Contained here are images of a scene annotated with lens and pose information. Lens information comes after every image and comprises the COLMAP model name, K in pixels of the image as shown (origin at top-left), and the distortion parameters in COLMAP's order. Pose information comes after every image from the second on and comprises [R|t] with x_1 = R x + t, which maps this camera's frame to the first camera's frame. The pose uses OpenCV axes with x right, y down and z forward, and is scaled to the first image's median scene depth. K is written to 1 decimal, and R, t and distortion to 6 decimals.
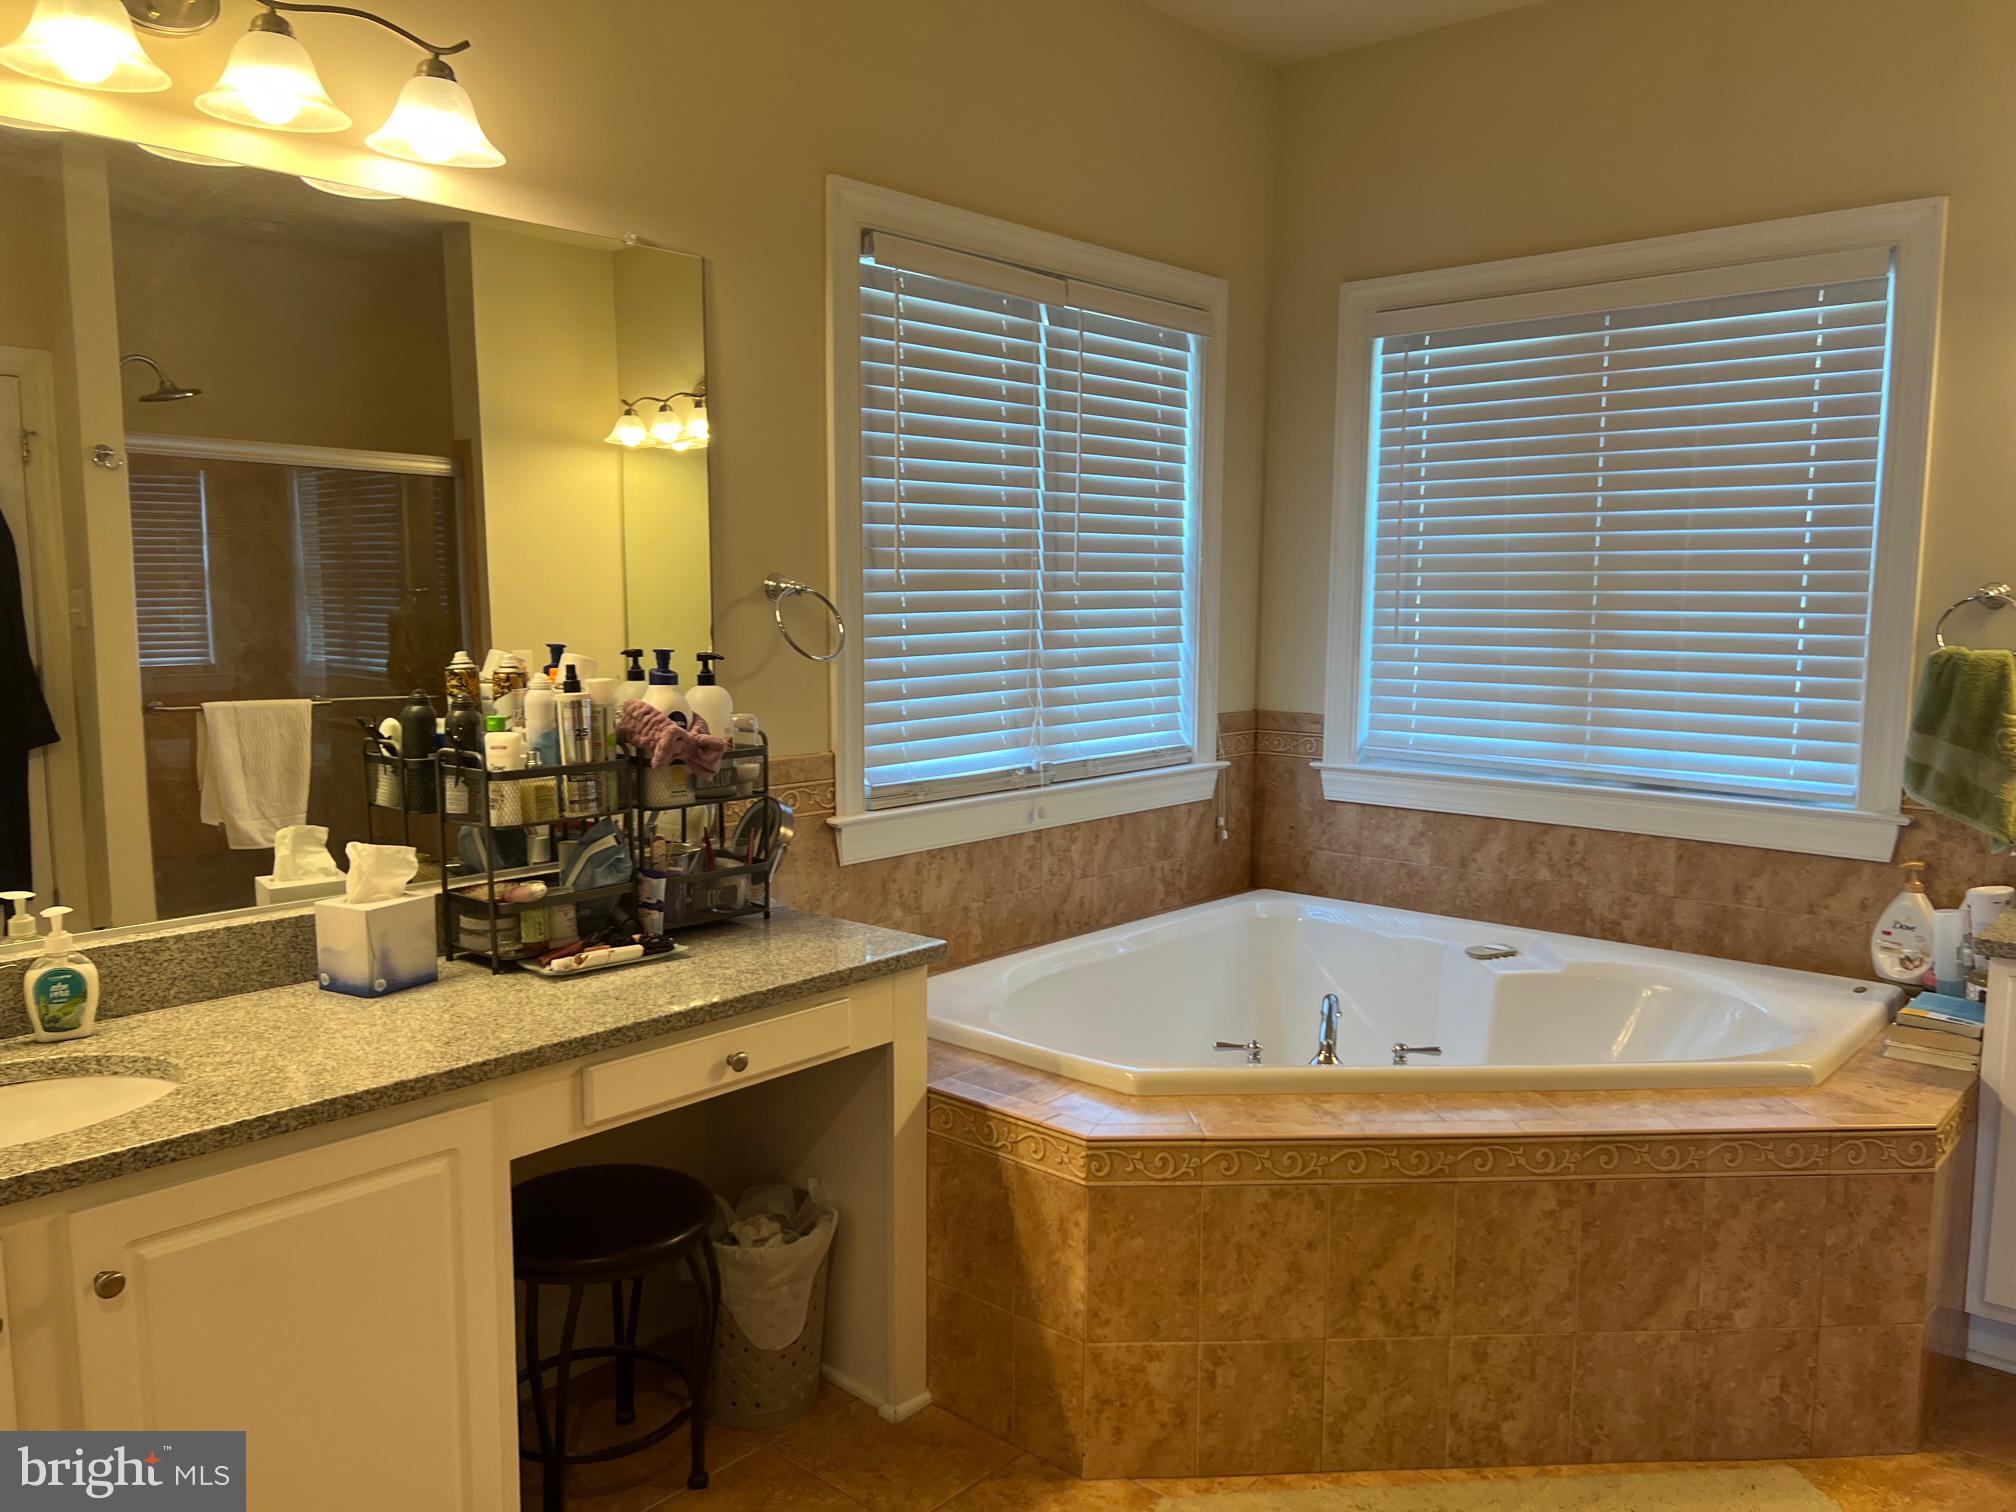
lens RADIAL K [[1517.1, 0, 996.2], [0, 1517.1, 755.1], [0, 0, 1]] dist [0.101454, -0.149798]
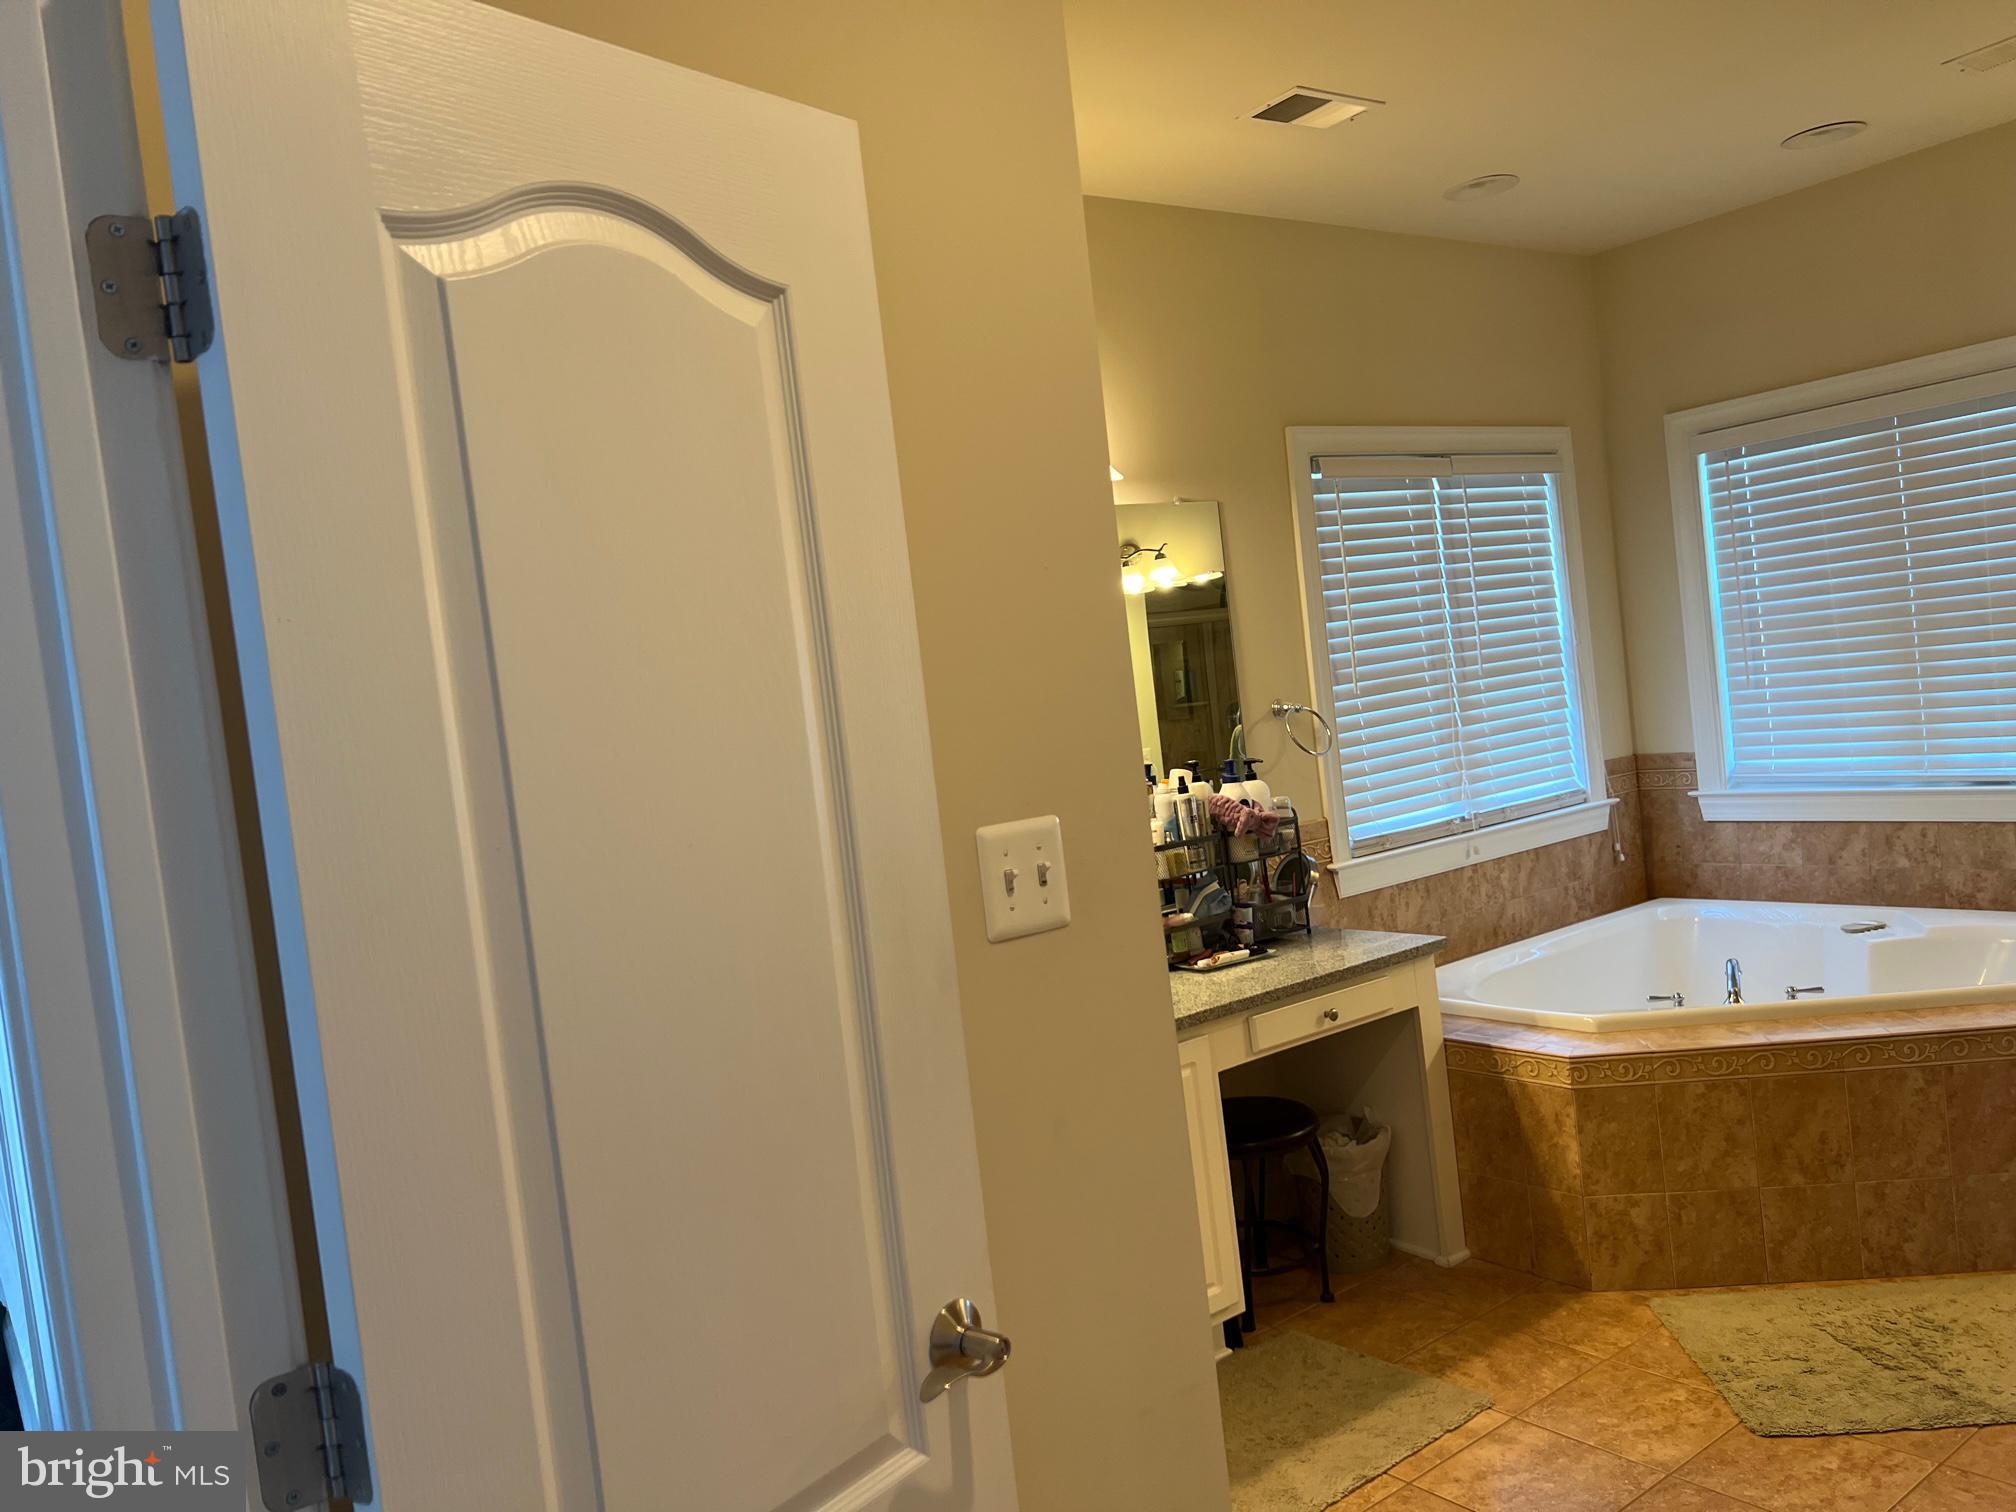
lens RADIAL K [[1499.0, 0, 999.1], [0, 1499.0, 749.5], [0, 0, 1]] dist [0.039962, -0.032258]
pose [[0.972312, -0.108986, -0.206714, -0.105817], [0.096292, 0.992851, -0.070534, 0.003643], [0.212923, 0.048676, 0.975856, -0.416863]]
